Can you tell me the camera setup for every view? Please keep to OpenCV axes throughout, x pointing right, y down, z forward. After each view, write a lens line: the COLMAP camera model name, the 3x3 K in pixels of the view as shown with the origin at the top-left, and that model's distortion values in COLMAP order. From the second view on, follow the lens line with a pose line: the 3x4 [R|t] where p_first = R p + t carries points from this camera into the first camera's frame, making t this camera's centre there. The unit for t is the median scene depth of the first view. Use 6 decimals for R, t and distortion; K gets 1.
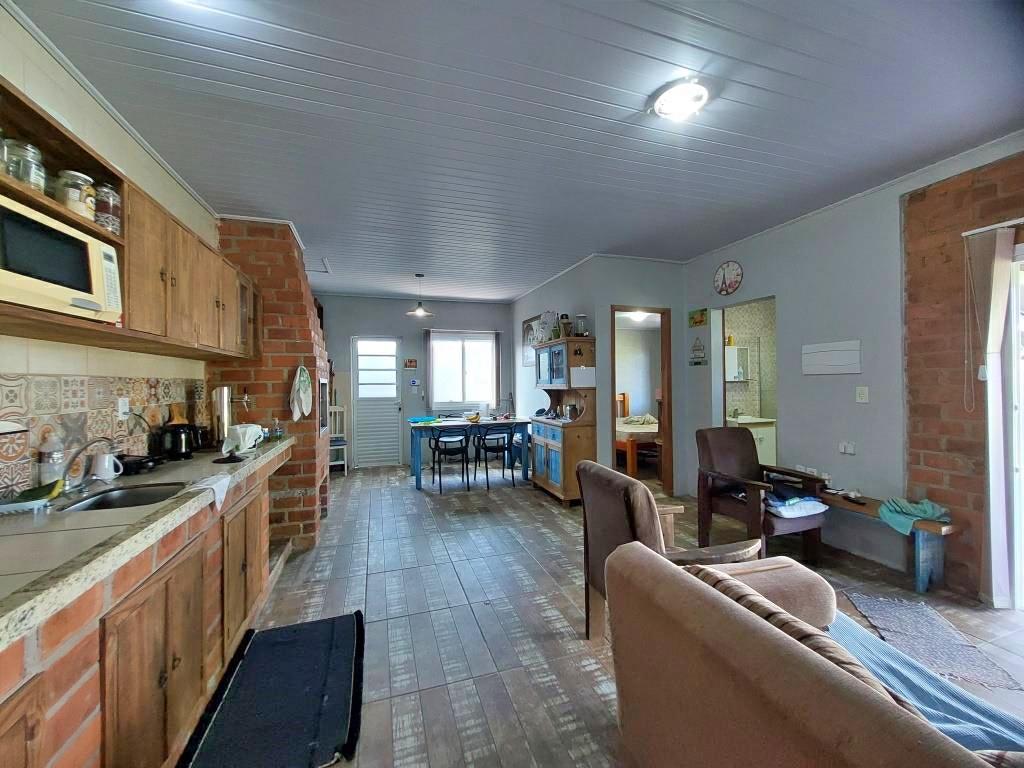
lens RADIAL K [[400.5, 0, 503.7], [0, 400.5, 379.4], [0, 0, 1]] dist [-0.002701, -0.000566]
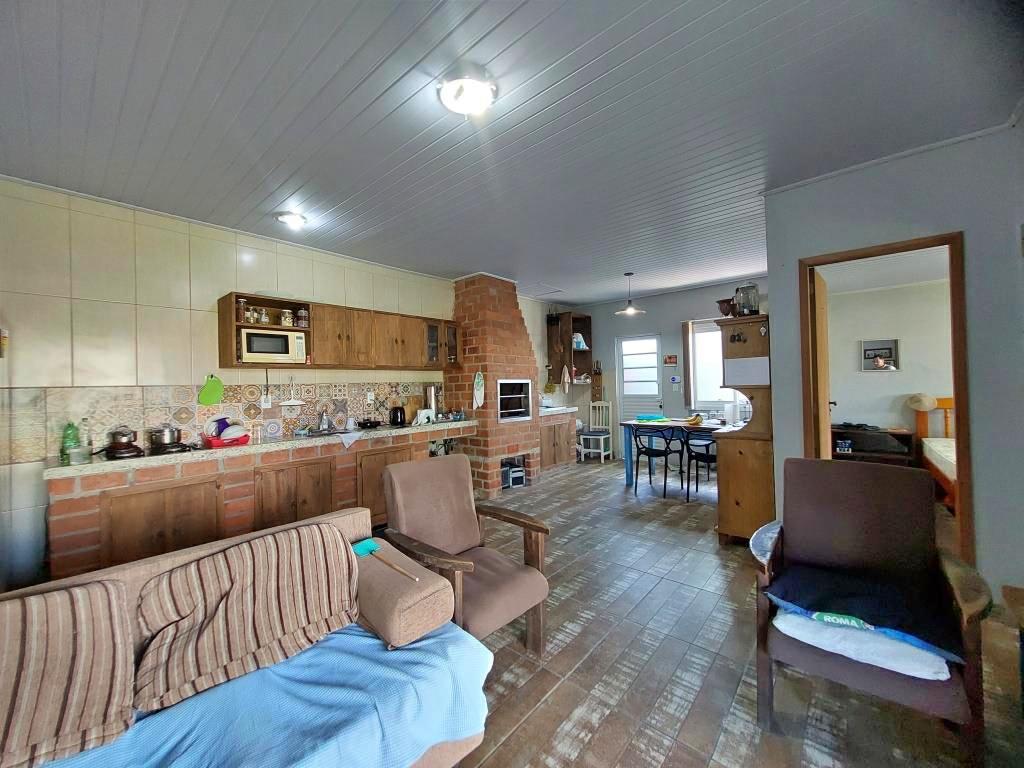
lens RADIAL K [[400.5, 0, 506.3], [0, 400.5, 380.0], [0, 0, 1]] dist [-0.002701, -0.000566]
pose [[0.517575, -0.012635, -0.855544, 0.779601], [0.024737, 0.999694, 0.000201, -0.001779], [0.855280, -0.021268, 0.517730, 0.332949]]
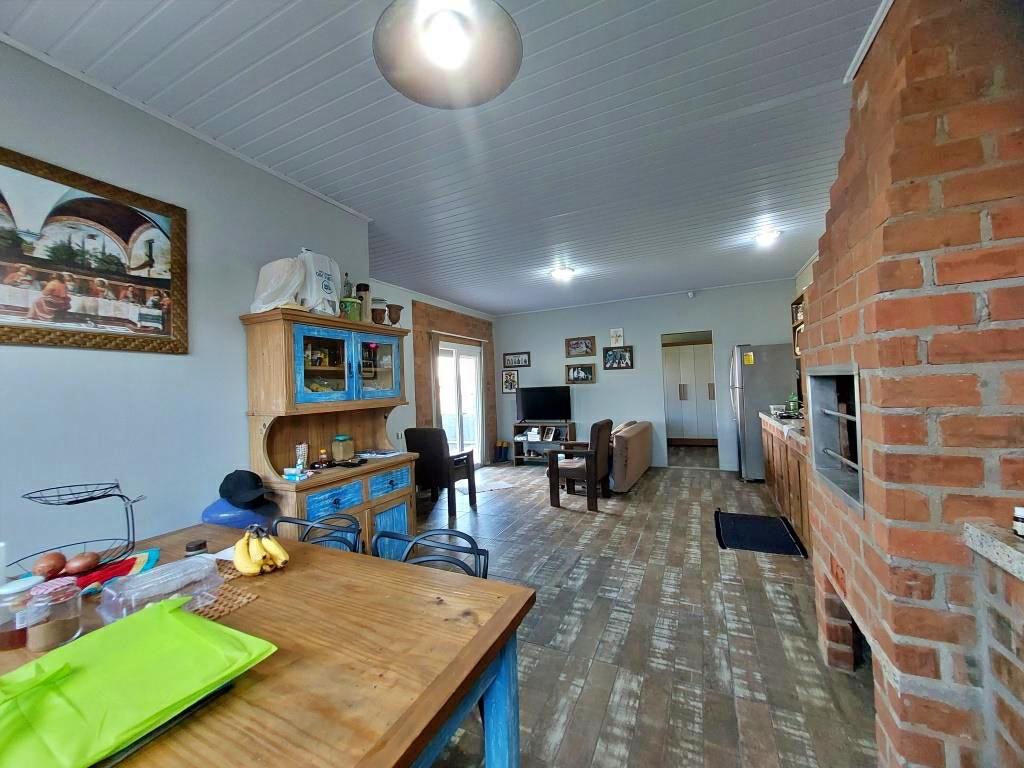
lens RADIAL K [[400.5, 0, 506.8], [0, 400.5, 382.7], [0, 0, 1]] dist [-0.002701, -0.000566]
pose [[-0.725223, 0.044122, 0.687099, -0.568190], [0.040245, 0.998955, -0.021670, 0.014667], [-0.687337, 0.011937, -0.726240, 1.789789]]
